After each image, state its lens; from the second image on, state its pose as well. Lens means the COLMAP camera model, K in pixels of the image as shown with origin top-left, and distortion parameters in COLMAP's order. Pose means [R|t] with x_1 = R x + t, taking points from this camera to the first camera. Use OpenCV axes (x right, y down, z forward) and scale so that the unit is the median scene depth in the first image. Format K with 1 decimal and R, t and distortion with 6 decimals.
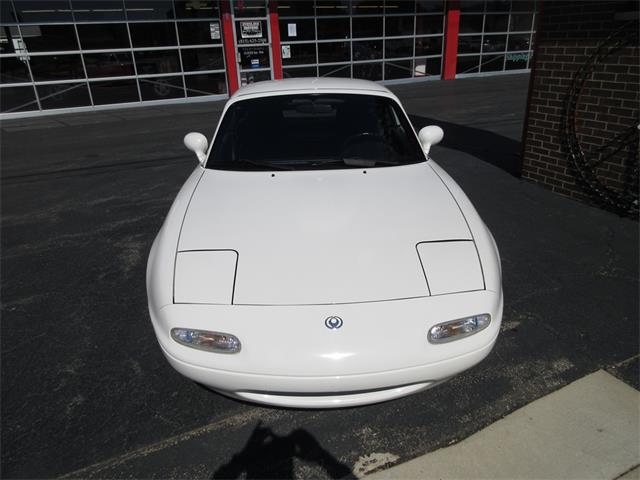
lens RADIAL K [[472.5, 0, 320.0], [0, 472.5, 240.0], [0, 0, 1]] dist [-0.003129, 0.006703]
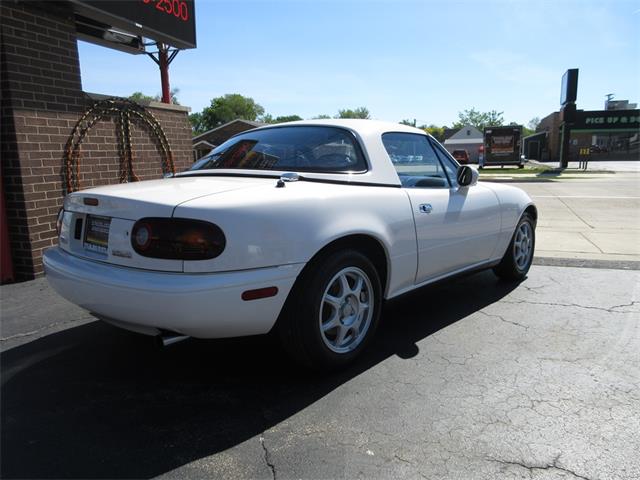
lens RADIAL K [[475.8, 0, 320.0], [0, 475.8, 237.9], [0, 0, 1]] dist [-0.003514, 0.010684]
pose [[-0.703573, -0.080410, 0.706059, -0.271512], [0.322453, 0.849275, 0.418038, -0.217587], [-0.633252, 0.521791, -0.571599, 0.670968]]
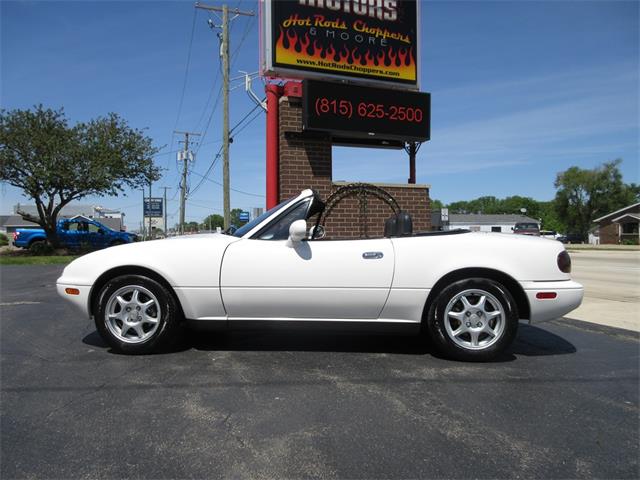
lens RADIAL K [[474.3, 0, 320.0], [0, 474.3, 238.7], [0, 0, 1]] dist [-0.002907, 0.007107]
pose [[0.086478, 0.020004, 0.996053, -0.520892], [0.405079, 0.912715, -0.053500, -0.094195], [-0.910183, 0.408107, 0.070827, 0.456973]]
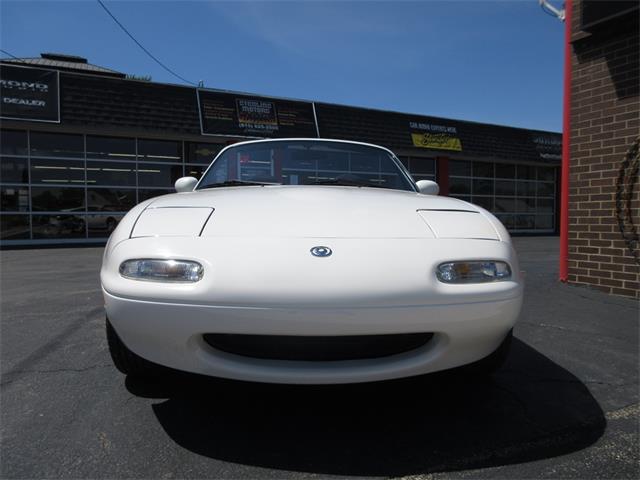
lens RADIAL K [[472.5, 0, 320.0], [0, 472.5, 240.0], [0, 0, 1]] dist [-0.003129, 0.006703]
pose [[0.998912, 0.032133, 0.033805, -0.041795], [-0.017957, 0.933901, -0.357080, 0.069963], [-0.043045, 0.356084, 0.933462, 0.099784]]
